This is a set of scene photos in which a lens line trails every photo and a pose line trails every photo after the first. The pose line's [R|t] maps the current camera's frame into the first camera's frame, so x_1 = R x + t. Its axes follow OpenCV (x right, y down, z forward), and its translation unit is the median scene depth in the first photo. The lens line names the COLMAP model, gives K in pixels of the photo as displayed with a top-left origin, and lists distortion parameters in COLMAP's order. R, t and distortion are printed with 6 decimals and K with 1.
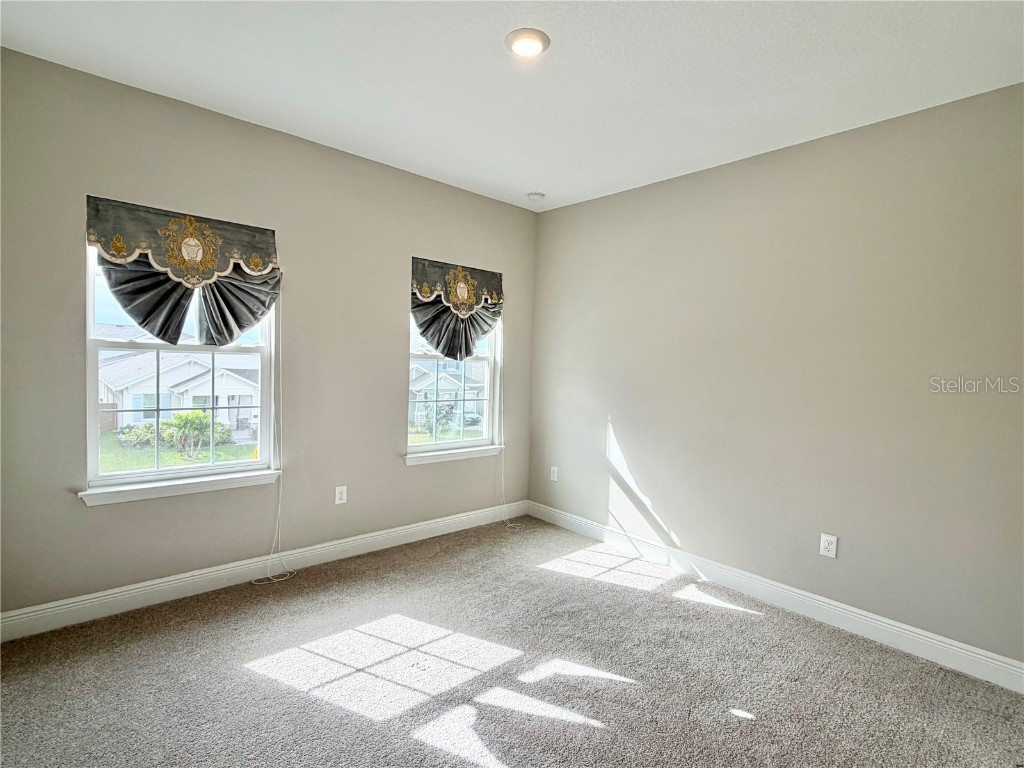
lens RADIAL K [[490.8, 0, 512.0], [0, 490.8, 384.0], [0, 0, 1]] dist [-0.000743, -0.000343]
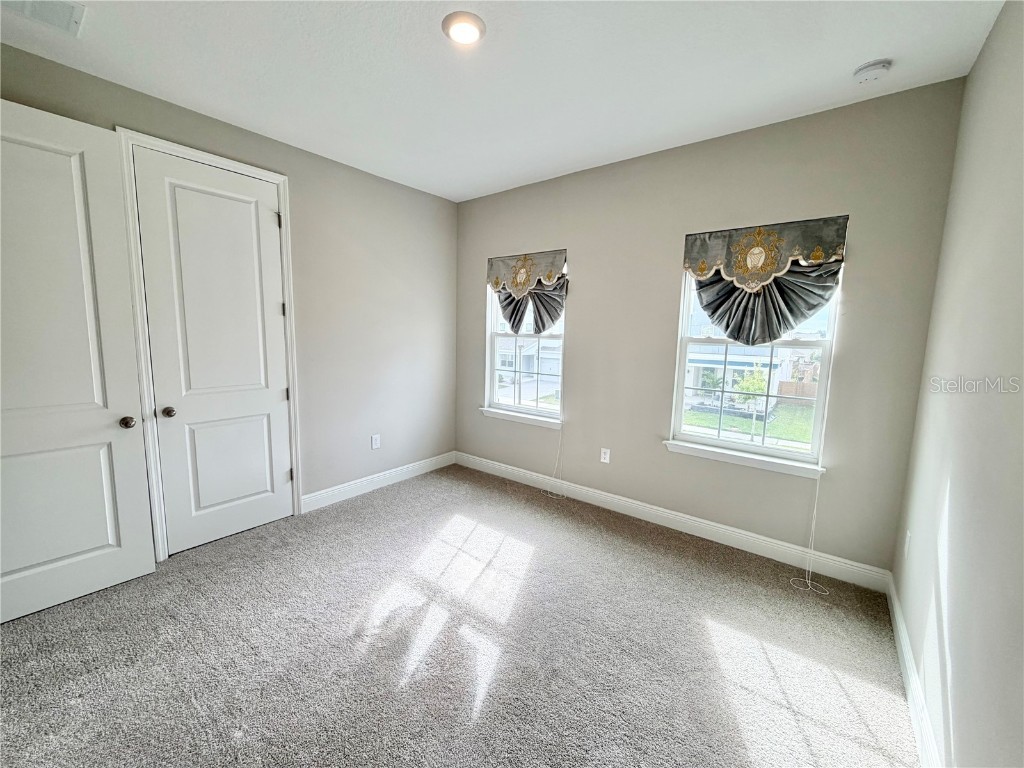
lens RADIAL K [[398.7, 0, 512.0], [0, 398.7, 384.0], [0, 0, 1]] dist [-0.000246, -0.000025]
pose [[0.203519, 0.092574, -0.974685, 0.476171], [-0.064677, 0.994617, 0.080962, -0.012371], [0.976932, 0.046562, 0.208411, 0.491445]]
